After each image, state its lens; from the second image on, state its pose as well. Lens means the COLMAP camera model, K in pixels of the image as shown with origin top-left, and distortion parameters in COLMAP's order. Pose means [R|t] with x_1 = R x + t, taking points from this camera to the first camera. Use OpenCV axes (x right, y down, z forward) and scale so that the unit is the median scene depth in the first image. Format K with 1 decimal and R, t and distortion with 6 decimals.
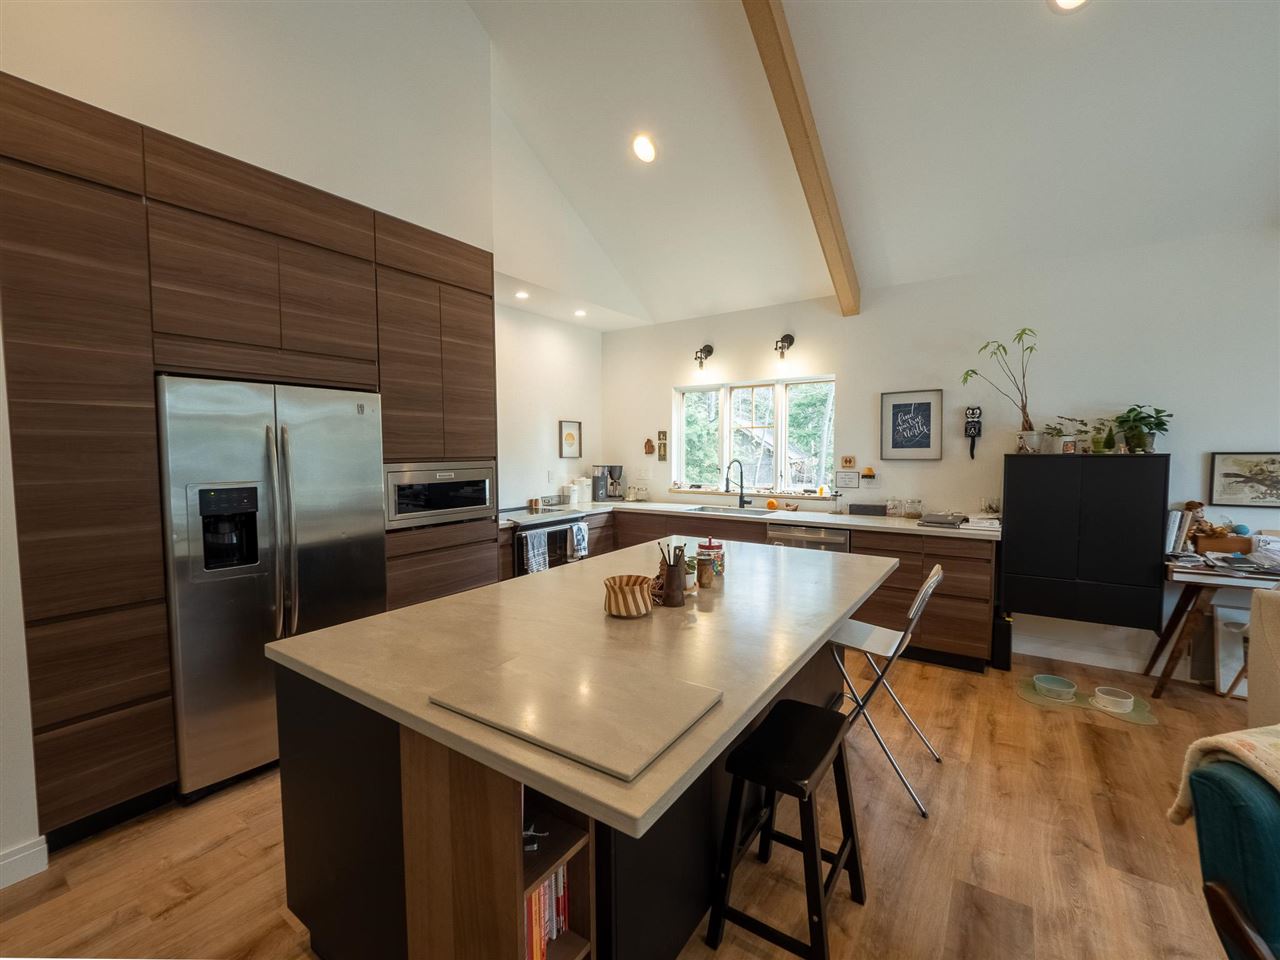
lens RADIAL K [[545.9, 0, 635.0], [0, 545.9, 471.4], [0, 0, 1]] dist [-0.004539, -0.002387]
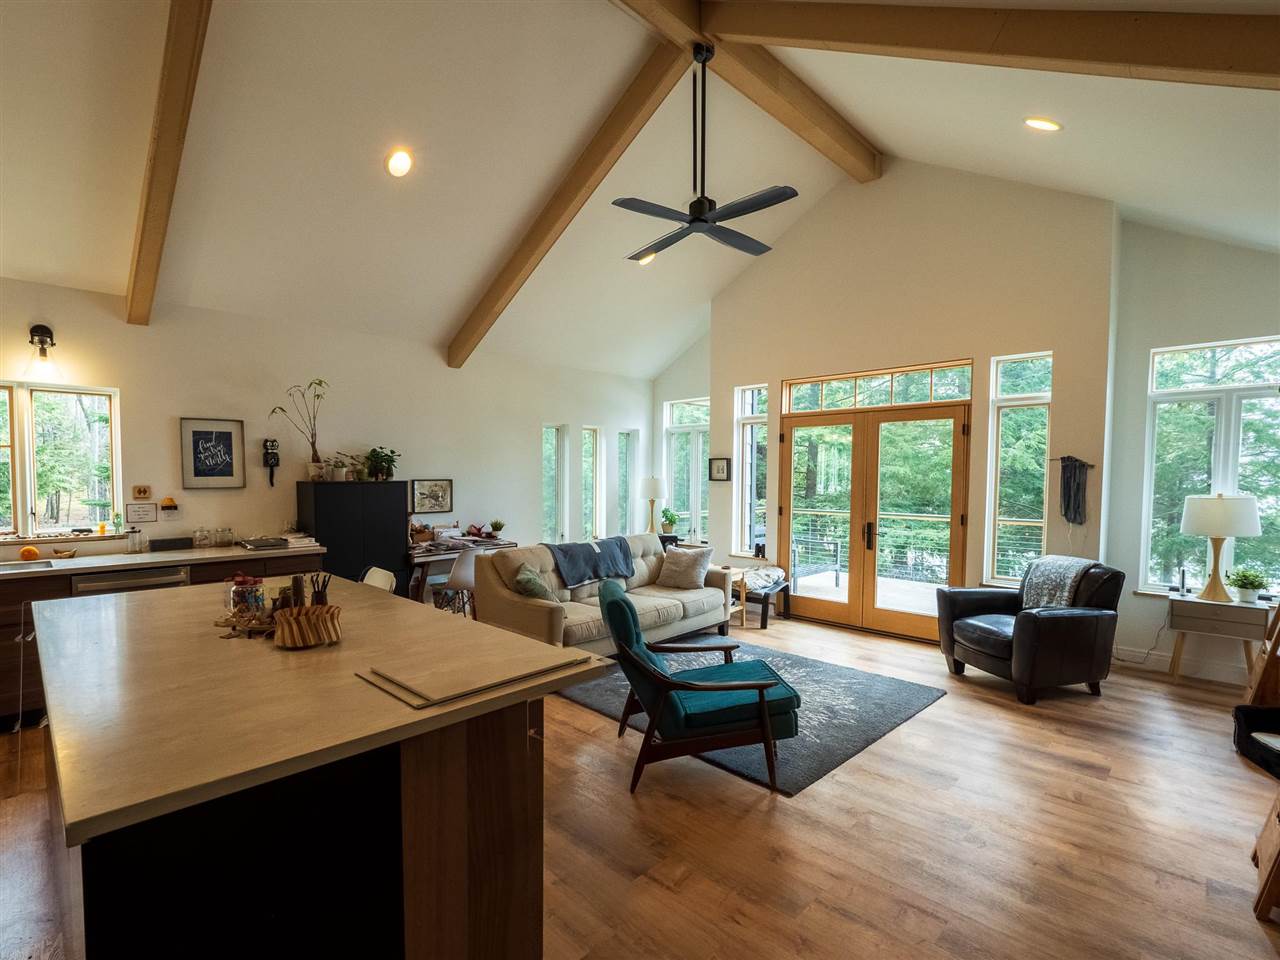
lens RADIAL K [[545.9, 0, 632.1], [0, 545.9, 480.1], [0, 0, 1]] dist [-0.004539, -0.002387]
pose [[0.169345, -0.003328, 0.985551, -0.335214], [0.039106, 0.999229, -0.003345, -0.003346], [-0.984781, 0.039108, 0.169344, 0.089011]]
